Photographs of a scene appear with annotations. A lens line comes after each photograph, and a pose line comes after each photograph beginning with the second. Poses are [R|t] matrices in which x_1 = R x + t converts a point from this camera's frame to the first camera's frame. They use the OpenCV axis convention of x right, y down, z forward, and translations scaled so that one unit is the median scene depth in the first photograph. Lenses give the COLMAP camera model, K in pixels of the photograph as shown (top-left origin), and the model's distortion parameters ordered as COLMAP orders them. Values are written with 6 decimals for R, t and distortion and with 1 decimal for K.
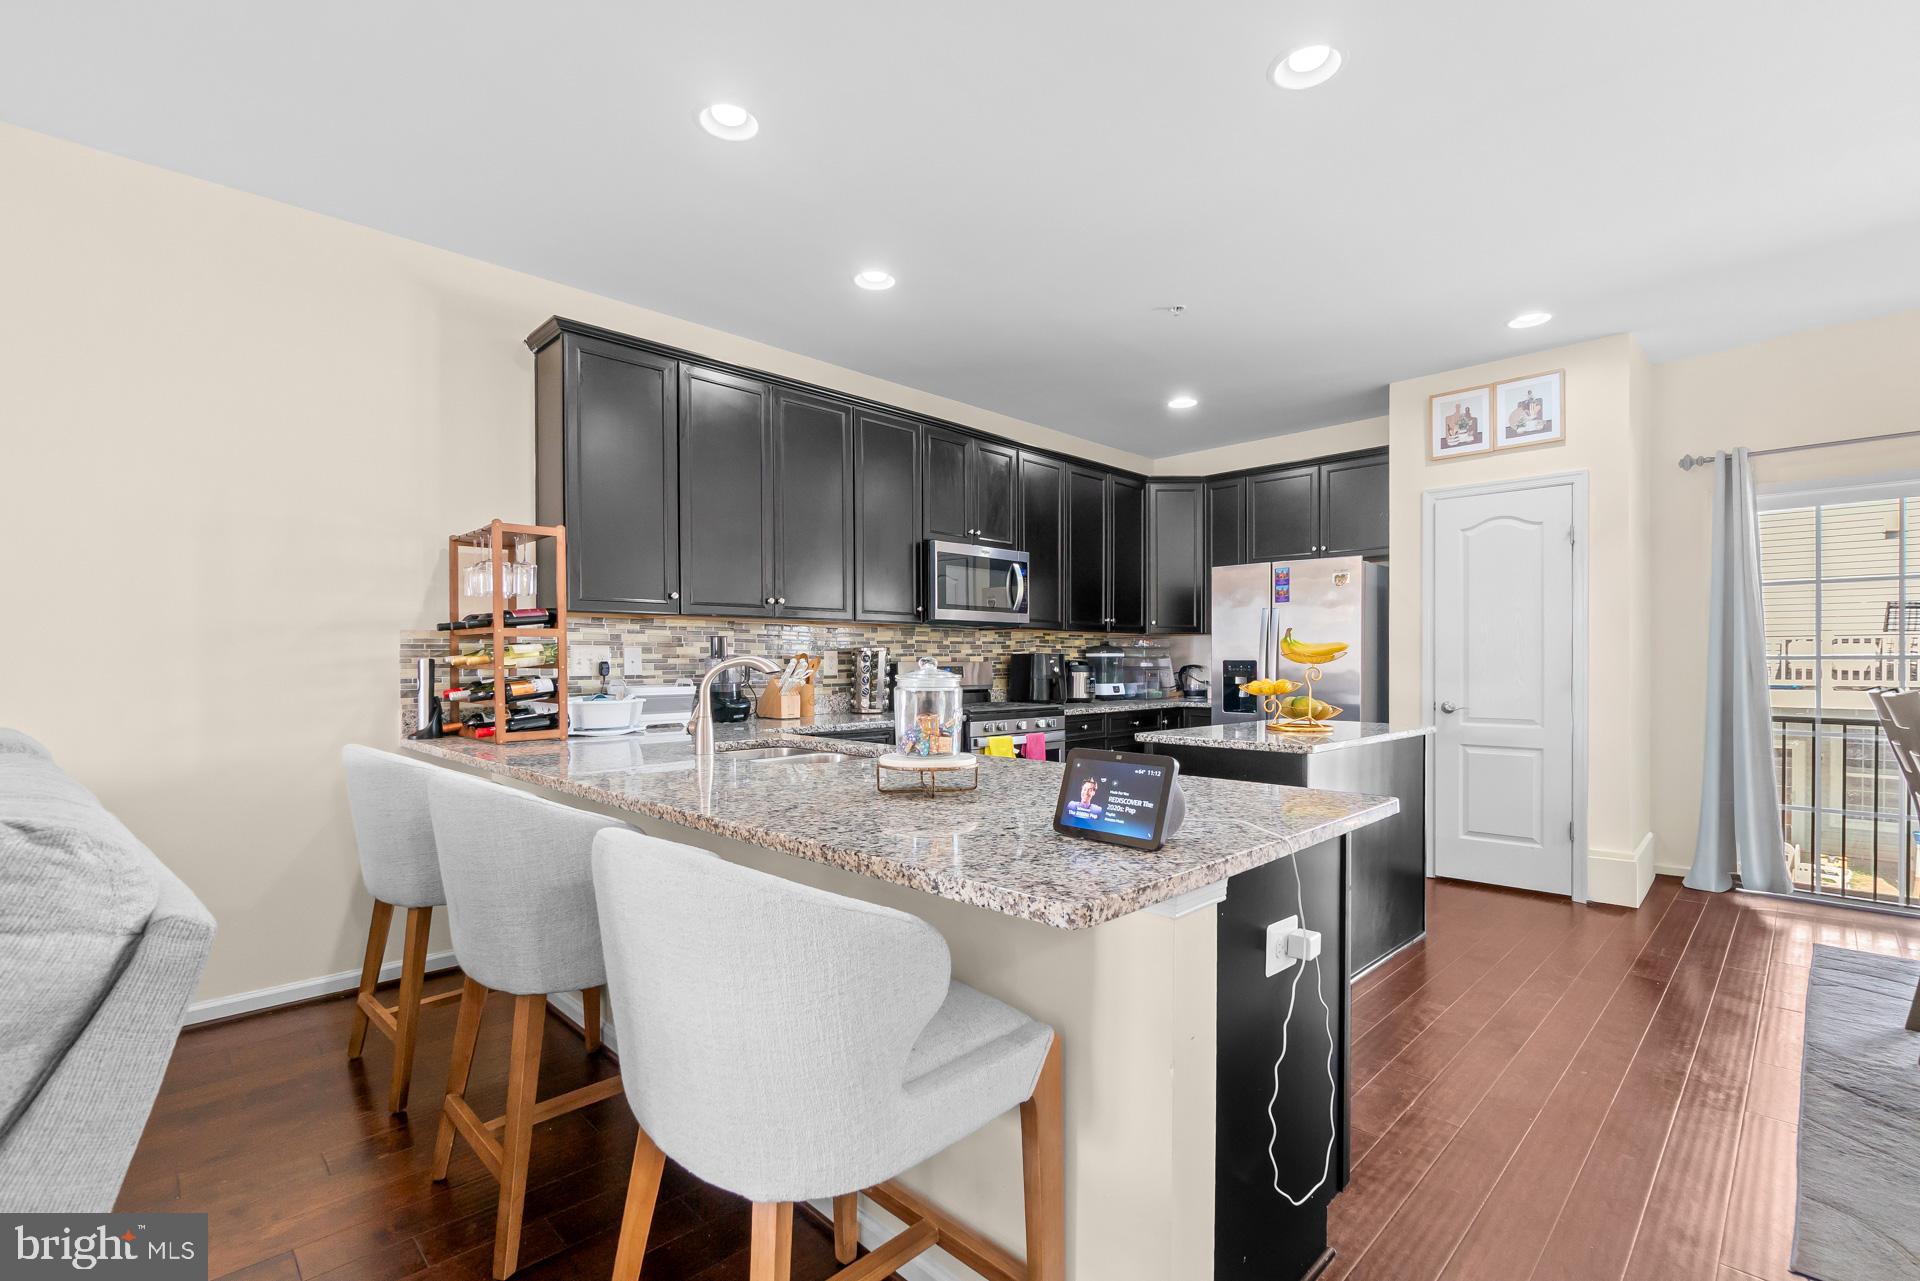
lens RADIAL K [[861.7, 0, 950.9], [0, 861.7, 662.1], [0, 0, 1]] dist [-0.003160, -0.000340]
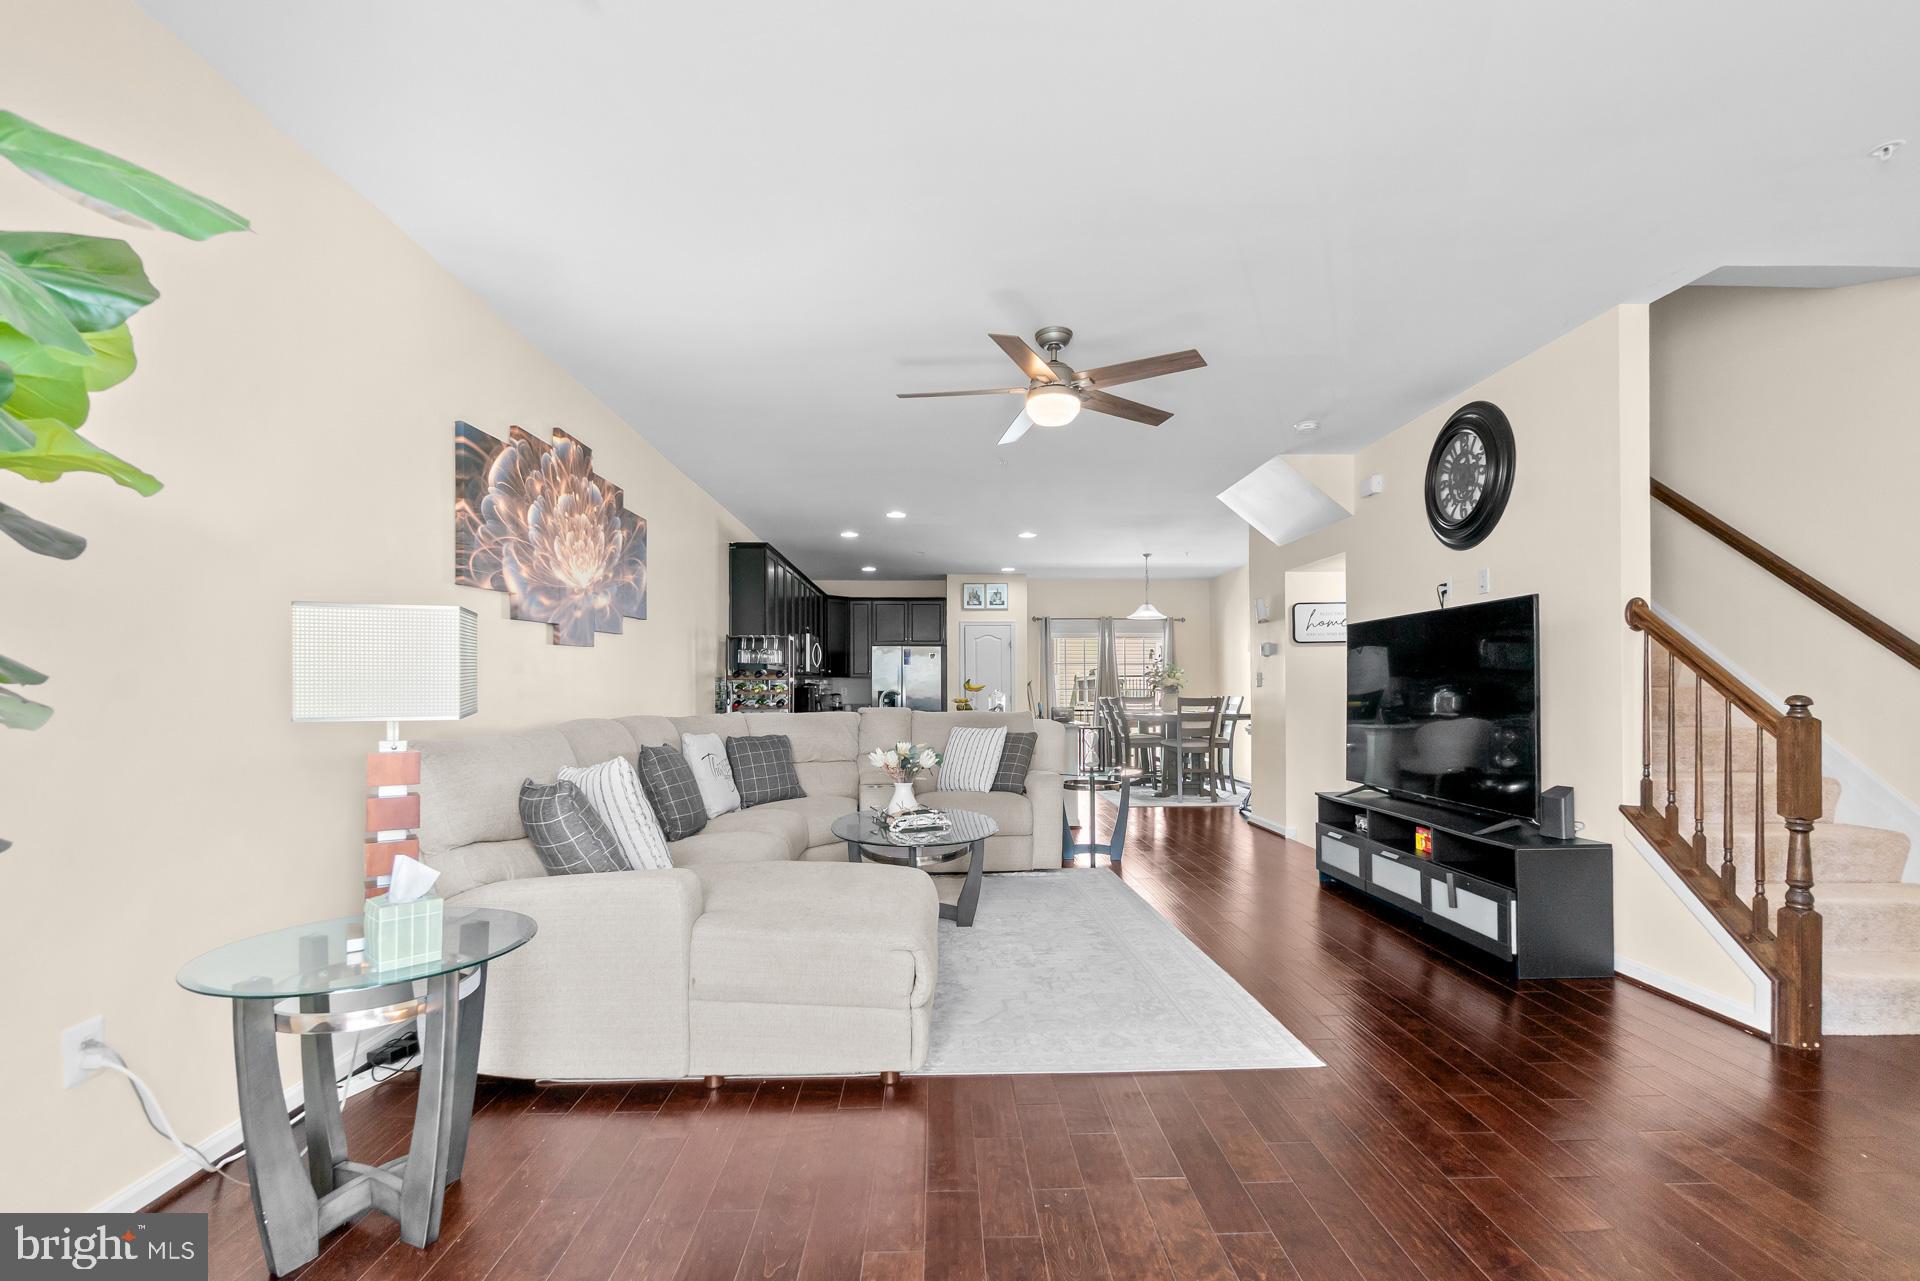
lens RADIAL K [[855.8, 0, 967.3], [0, 855.8, 686.0], [0, 0, 1]] dist [0.001729, 0.000200]
pose [[0.674877, 0.002533, 0.737926, -1.305456], [0.004566, 0.999961, -0.007608, 0.003786], [-0.737916, 0.008504, 0.674838, -0.692440]]
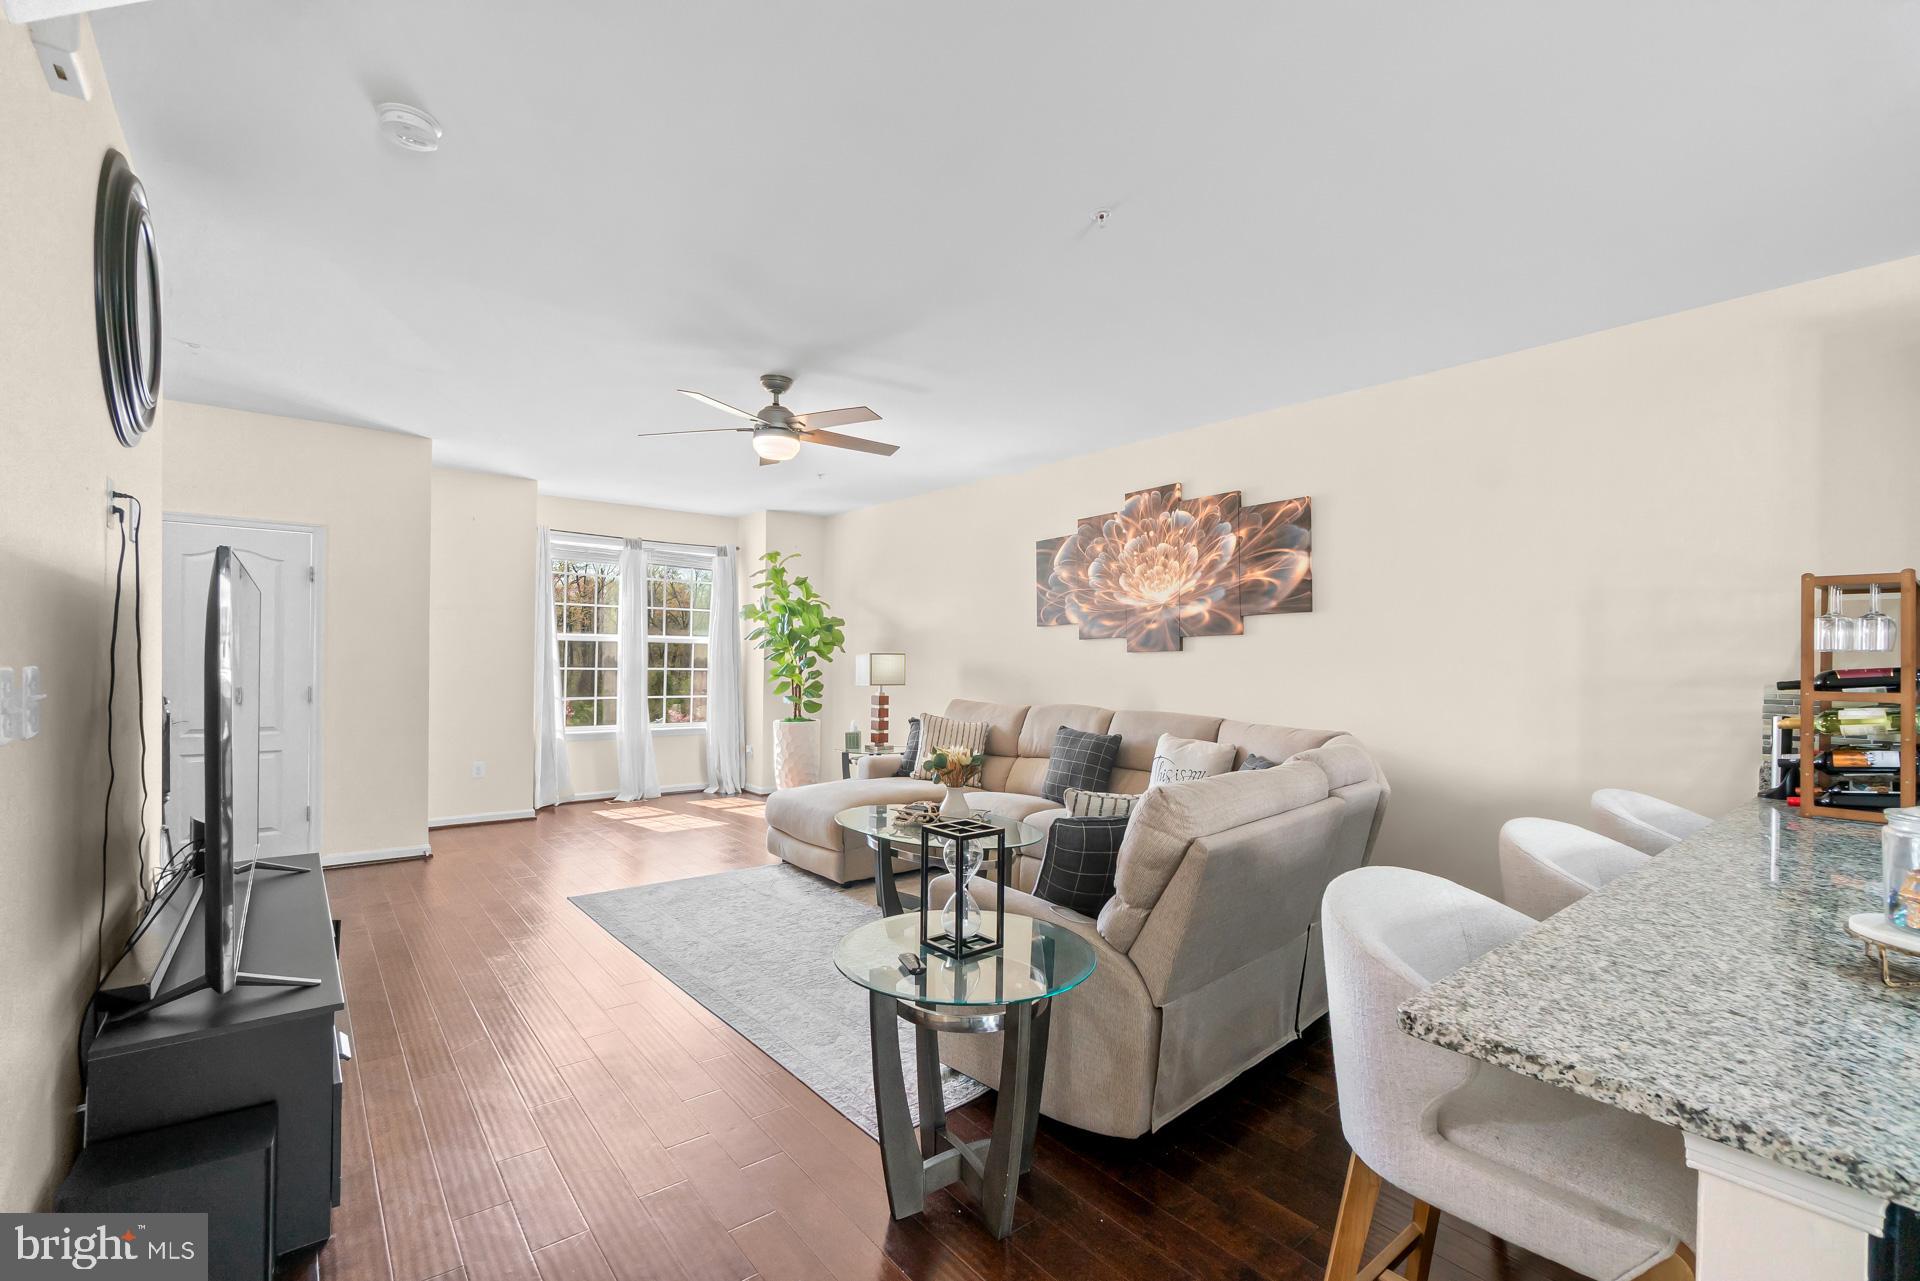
lens RADIAL K [[831.4, 0, 957.0], [0, 831.4, 654.8], [0, 0, 1]] dist [-0.001910, -0.000404]
pose [[-0.100033, -0.001031, -0.994984, 0.287853], [-0.015376, 0.999882, 0.000509, -0.041214], [0.994865, 0.015350, -0.100037, 0.109558]]
